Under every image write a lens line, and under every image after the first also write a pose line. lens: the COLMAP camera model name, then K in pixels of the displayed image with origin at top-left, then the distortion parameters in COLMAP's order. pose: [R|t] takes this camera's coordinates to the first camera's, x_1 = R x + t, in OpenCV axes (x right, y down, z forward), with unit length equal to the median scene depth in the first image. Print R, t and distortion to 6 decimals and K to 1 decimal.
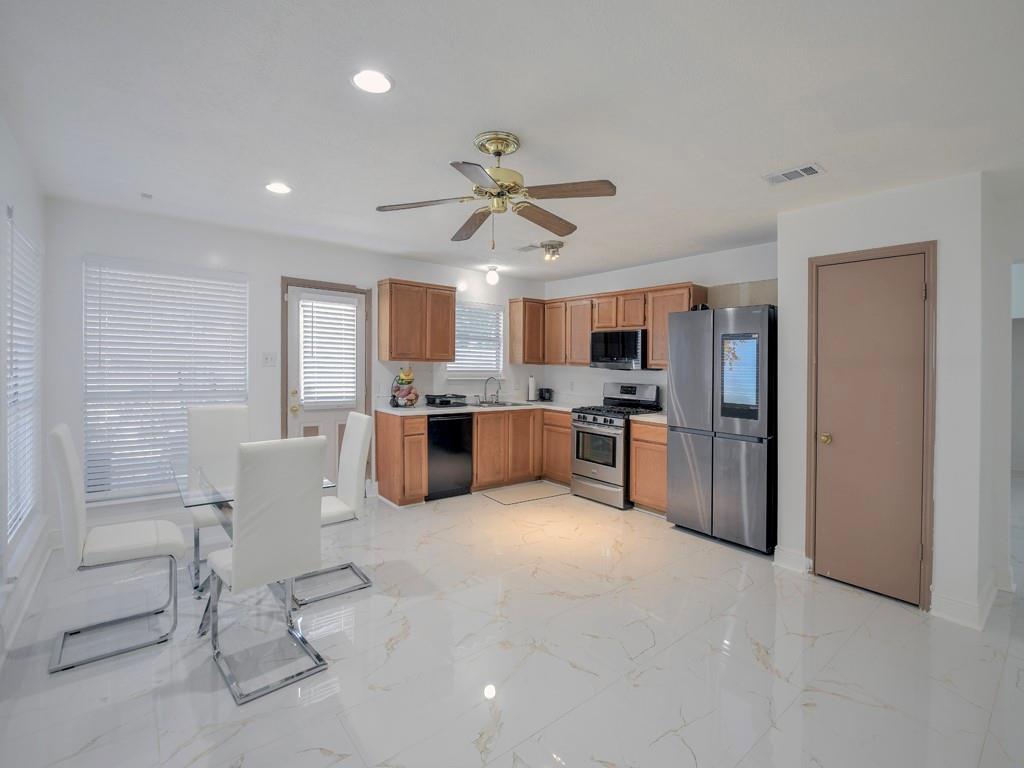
lens RADIAL K [[473.5, 0, 494.5], [0, 473.5, 339.3], [0, 0, 1]] dist [0.000520, -0.011376]
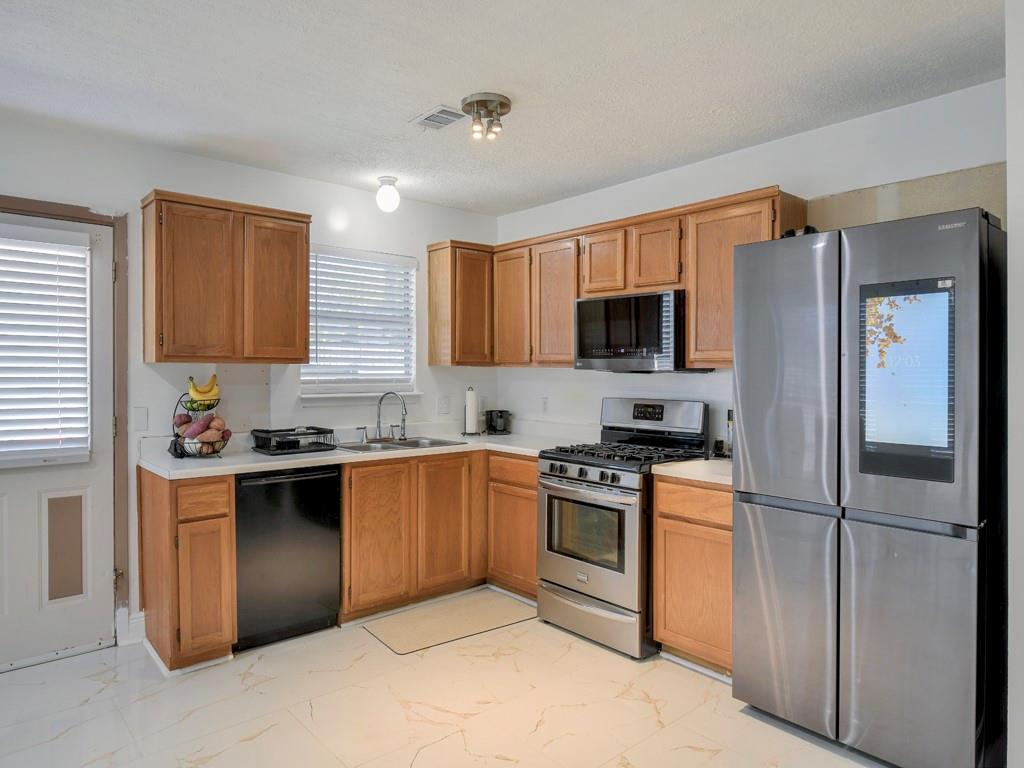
lens RADIAL K [[655.5, 0, 513.3], [0, 655.5, 368.9], [0, 0, 1]] dist [-0.003975, -0.001087]
pose [[0.996824, -0.018004, 0.077571, 0.083149], [0.014132, 0.998640, 0.050186, 0.023090], [-0.078370, -0.048930, 0.995723, 0.307841]]
